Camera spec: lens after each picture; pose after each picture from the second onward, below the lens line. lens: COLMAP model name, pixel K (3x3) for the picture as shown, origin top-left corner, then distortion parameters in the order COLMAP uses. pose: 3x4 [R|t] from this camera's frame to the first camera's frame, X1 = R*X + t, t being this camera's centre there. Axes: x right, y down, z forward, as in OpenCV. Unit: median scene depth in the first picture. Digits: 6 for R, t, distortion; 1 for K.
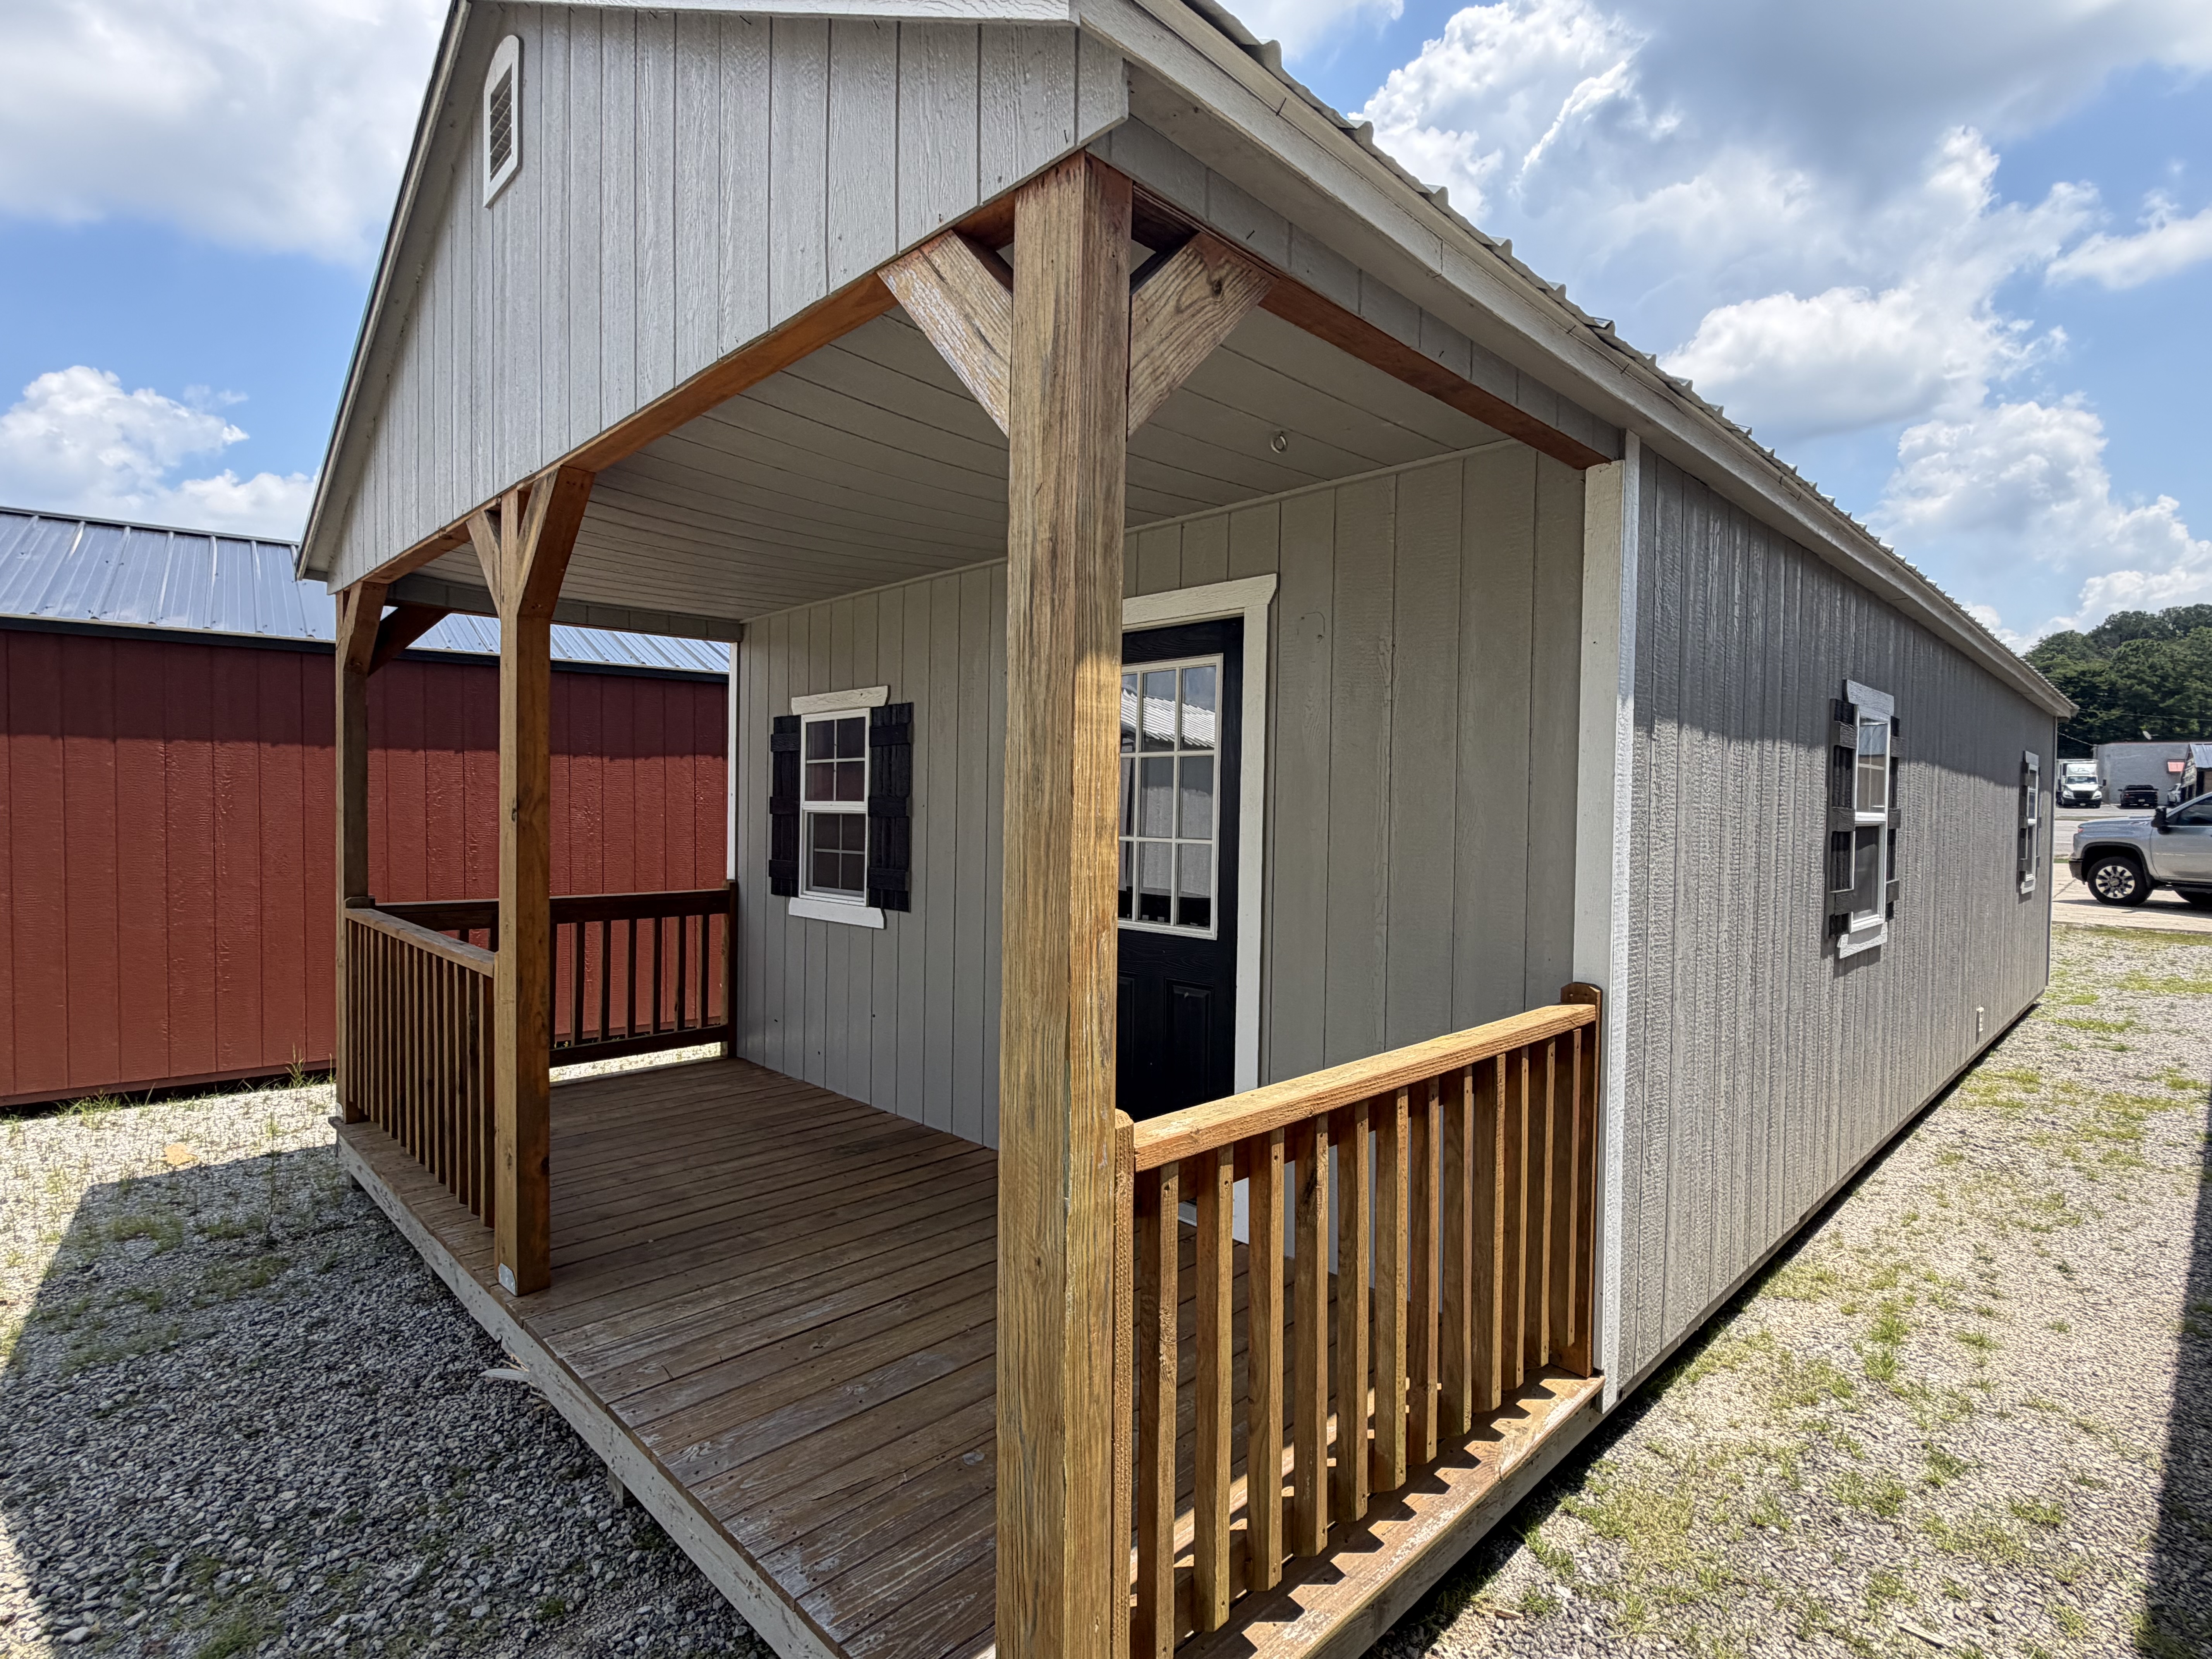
lens RADIAL K [[1109.4, 0, 1098.8], [0, 1109.4, 840.6], [0, 0, 1]] dist [0.002639, 0.000447]
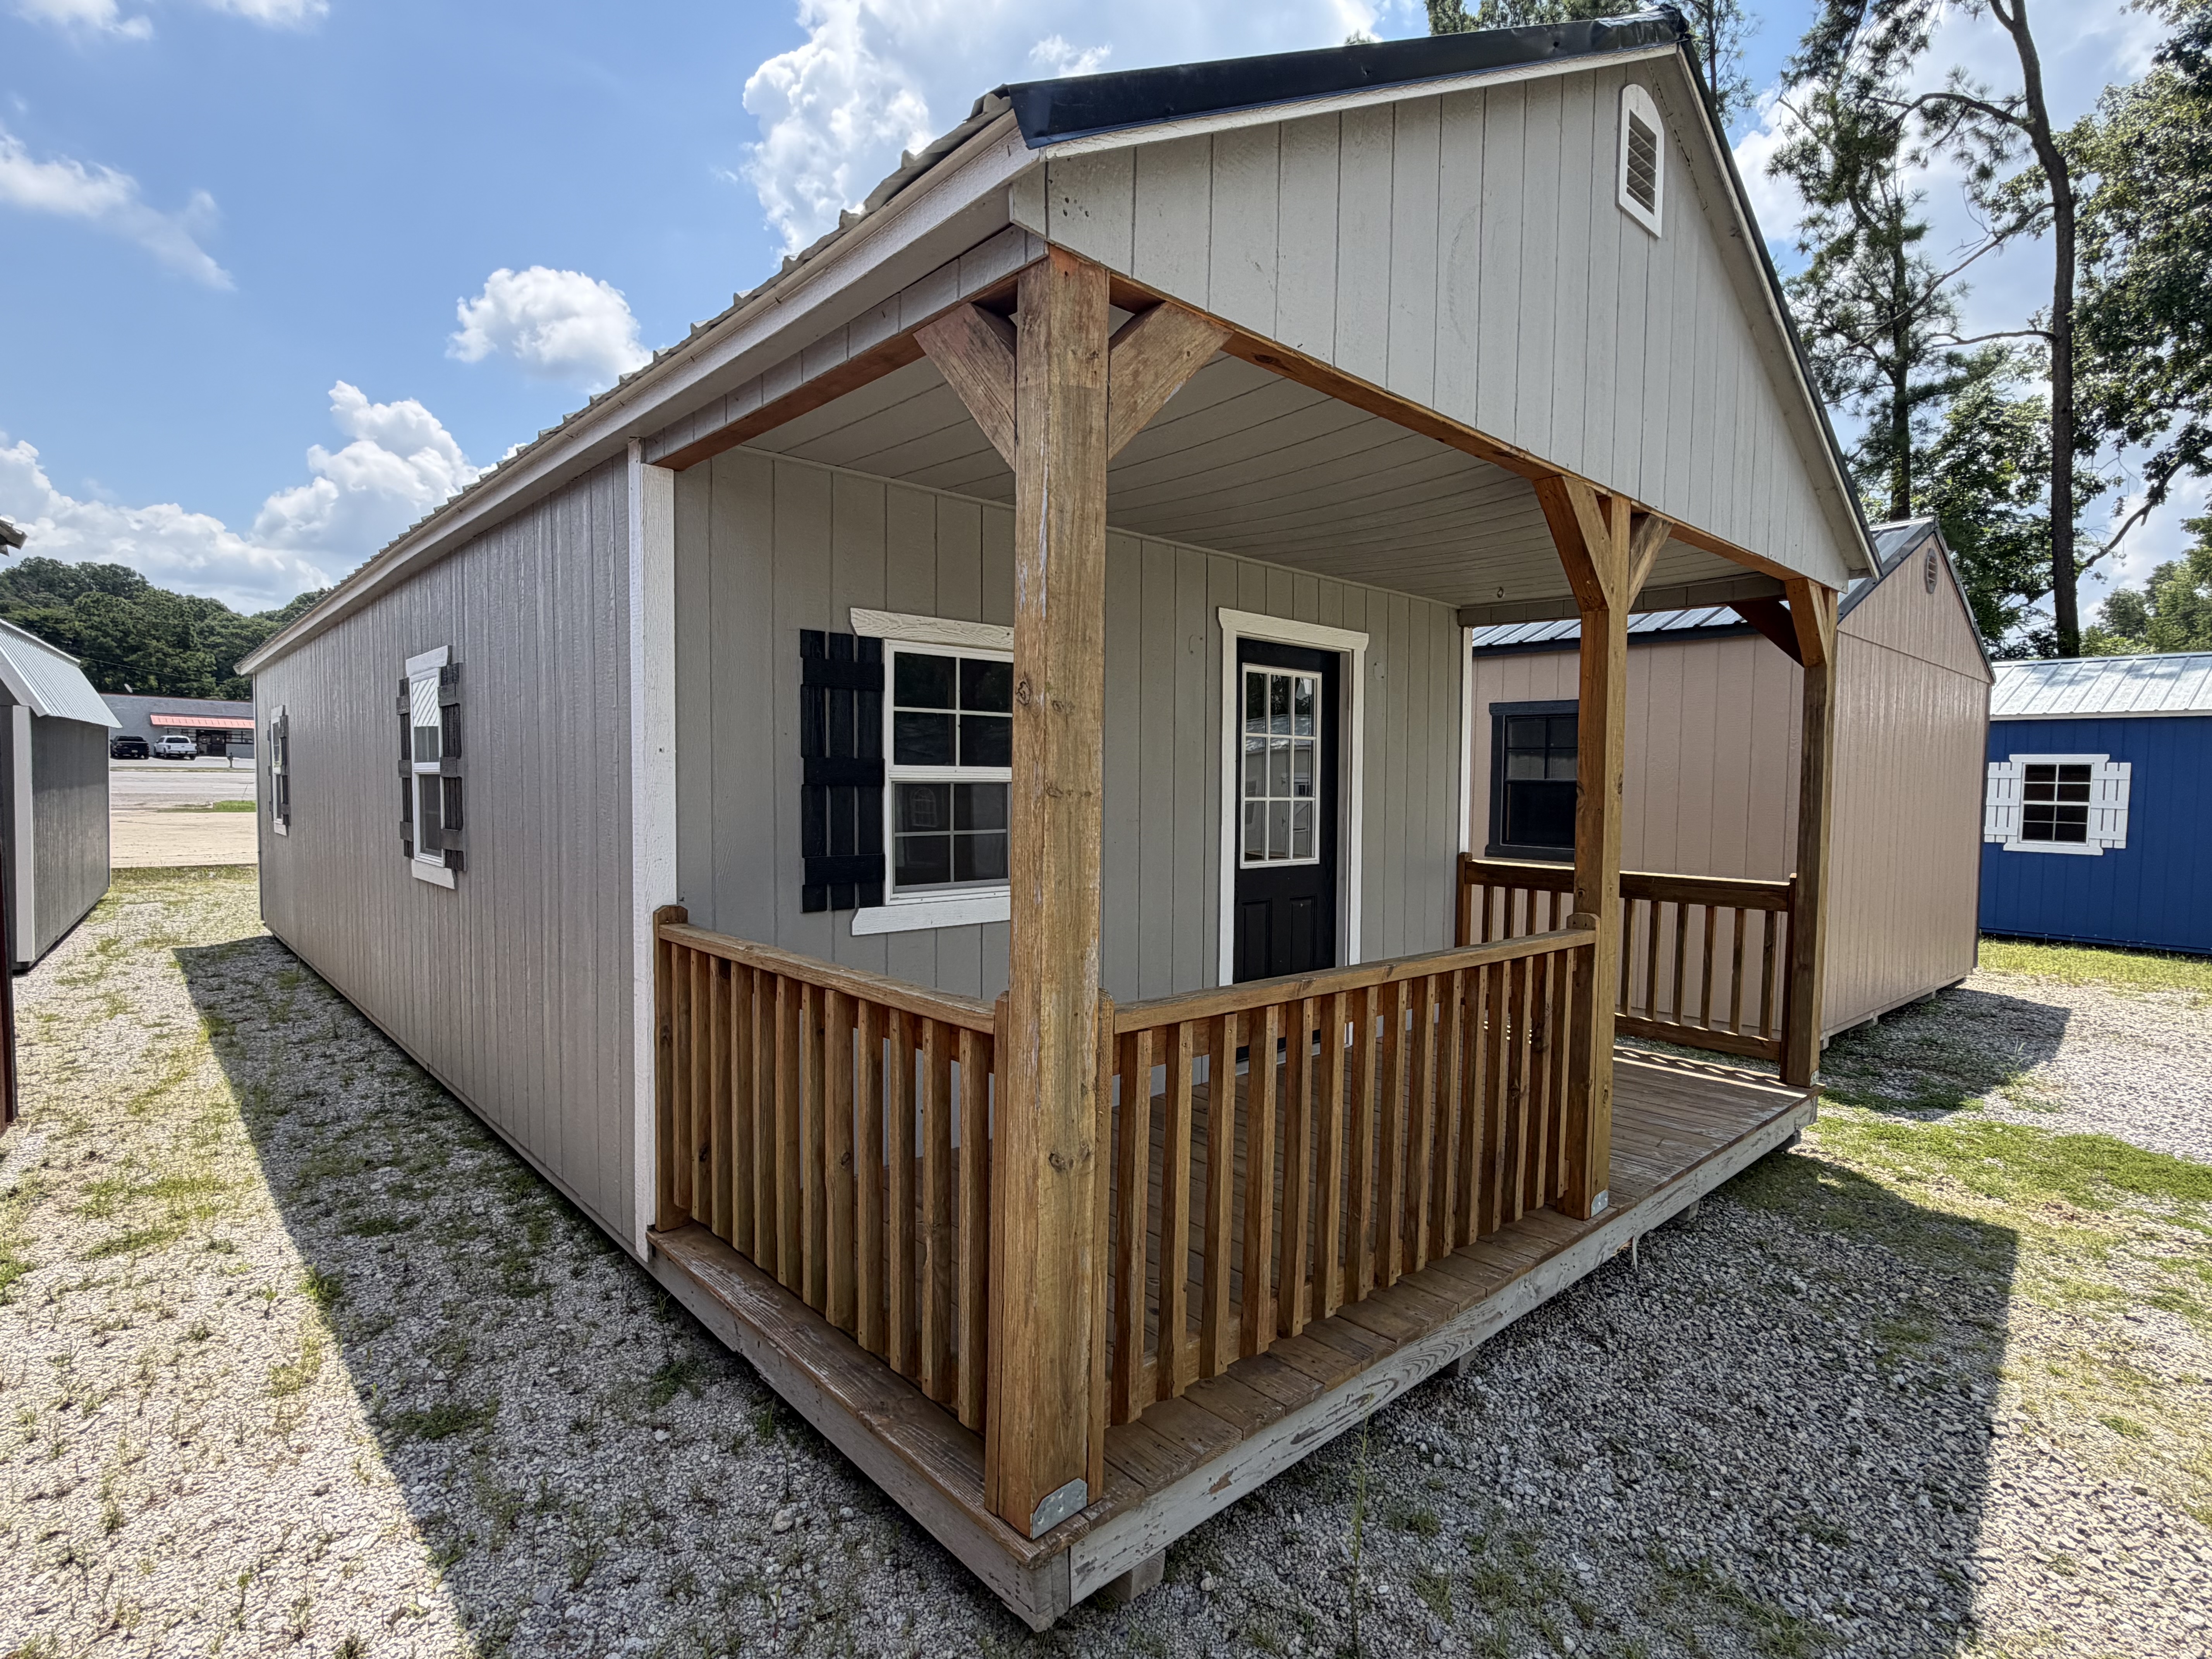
lens RADIAL K [[1105.5, 0, 1106.0], [0, 1105.5, 829.5], [0, 0, 1]] dist [0.000203, -0.000619]
pose [[0.031972, -0.057084, 0.997857, -1.032520], [0.021161, 0.998183, 0.056425, -0.034159], [-0.999265, 0.019312, 0.033122, 0.916303]]
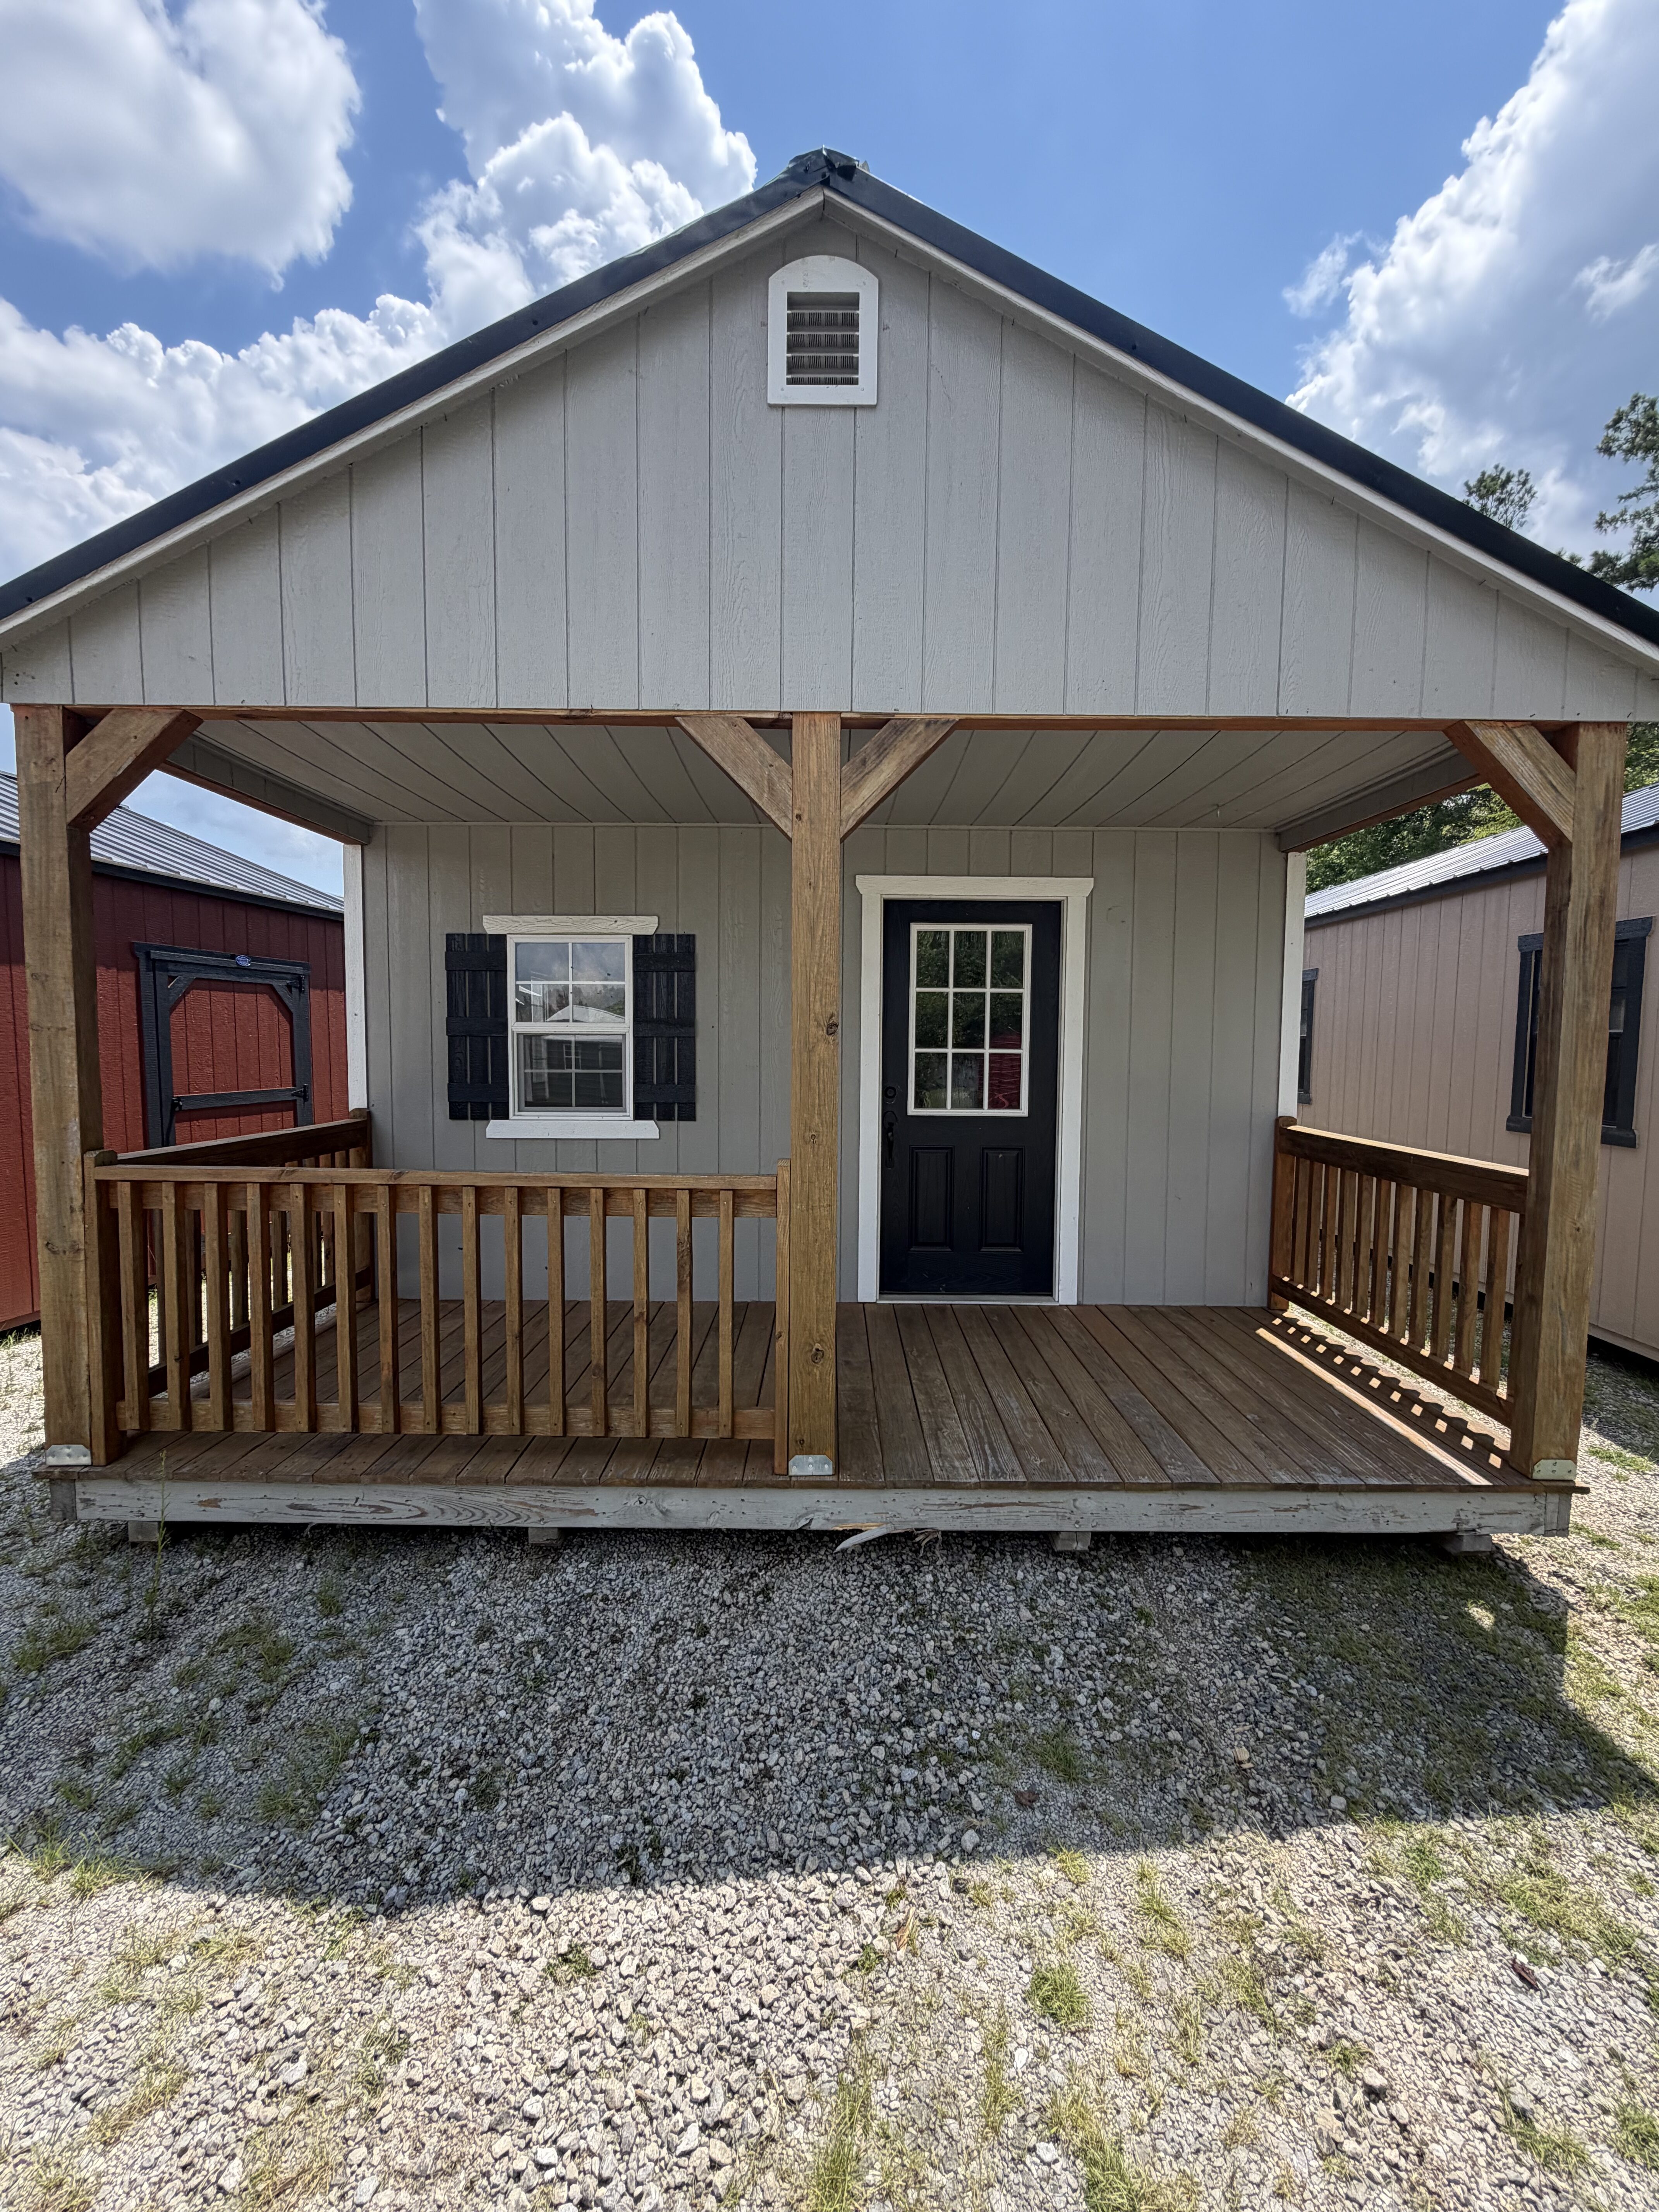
lens RADIAL K [[911.8, 0, 829.5], [0, 911.8, 1106.0], [0, 0, 1]] dist [-0.000892, -0.000030]
pose [[0.699209, -0.056046, 0.712717, -0.709927], [0.023590, 0.998188, 0.055351, 0.000912], [-0.714528, -0.021889, 0.699264, 0.244986]]
